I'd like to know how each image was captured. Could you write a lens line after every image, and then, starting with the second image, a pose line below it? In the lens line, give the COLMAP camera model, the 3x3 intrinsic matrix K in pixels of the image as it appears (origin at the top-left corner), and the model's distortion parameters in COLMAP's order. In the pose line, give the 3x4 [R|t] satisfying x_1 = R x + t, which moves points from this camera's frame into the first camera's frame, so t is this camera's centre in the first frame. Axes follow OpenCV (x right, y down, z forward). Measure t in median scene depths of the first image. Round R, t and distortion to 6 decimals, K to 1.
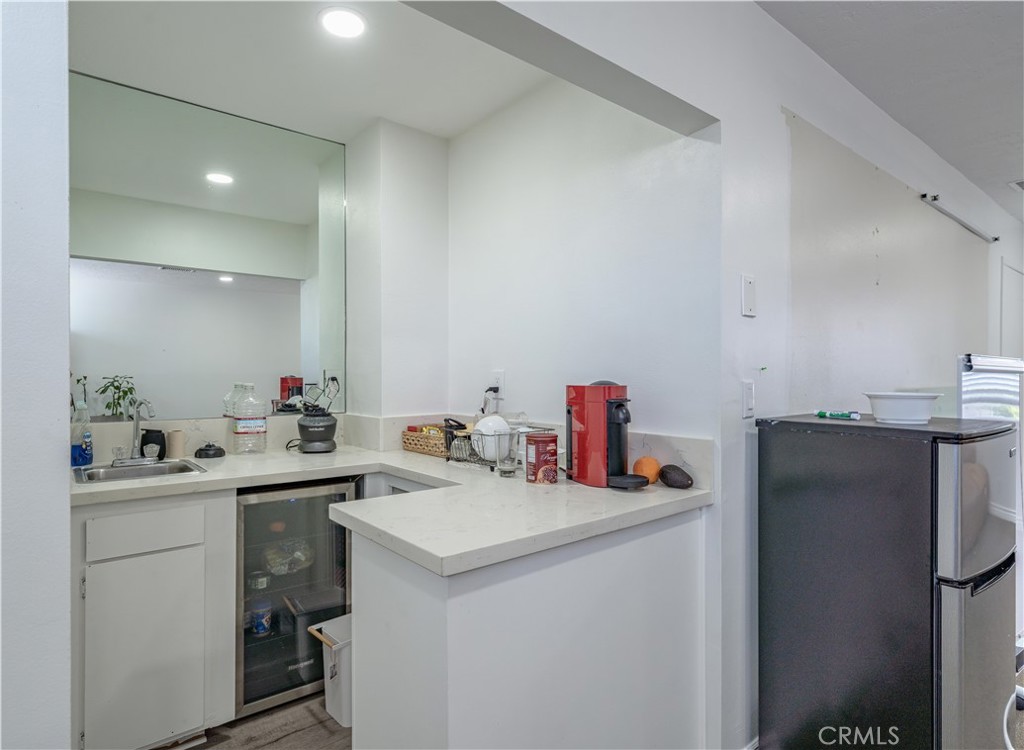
lens RADIAL K [[541.0, 0, 469.6], [0, 541.0, 383.6], [0, 0, 1]] dist [-0.001270, -0.000204]
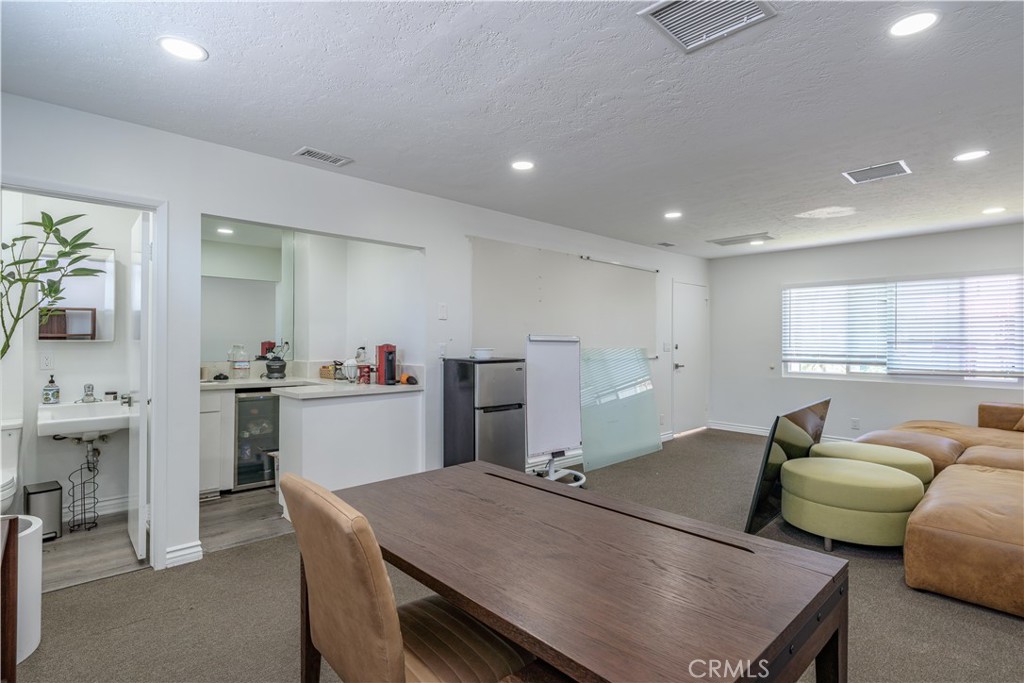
lens RADIAL K [[499.7, 0, 511.4], [0, 499.7, 344.0], [0, 0, 1]] dist [0.000901, 0.002024]
pose [[0.994002, 0.005172, 0.109236, 0.523476], [-0.003950, 0.999927, -0.011401, 0.019058], [-0.109287, 0.010901, 0.993950, -1.291775]]
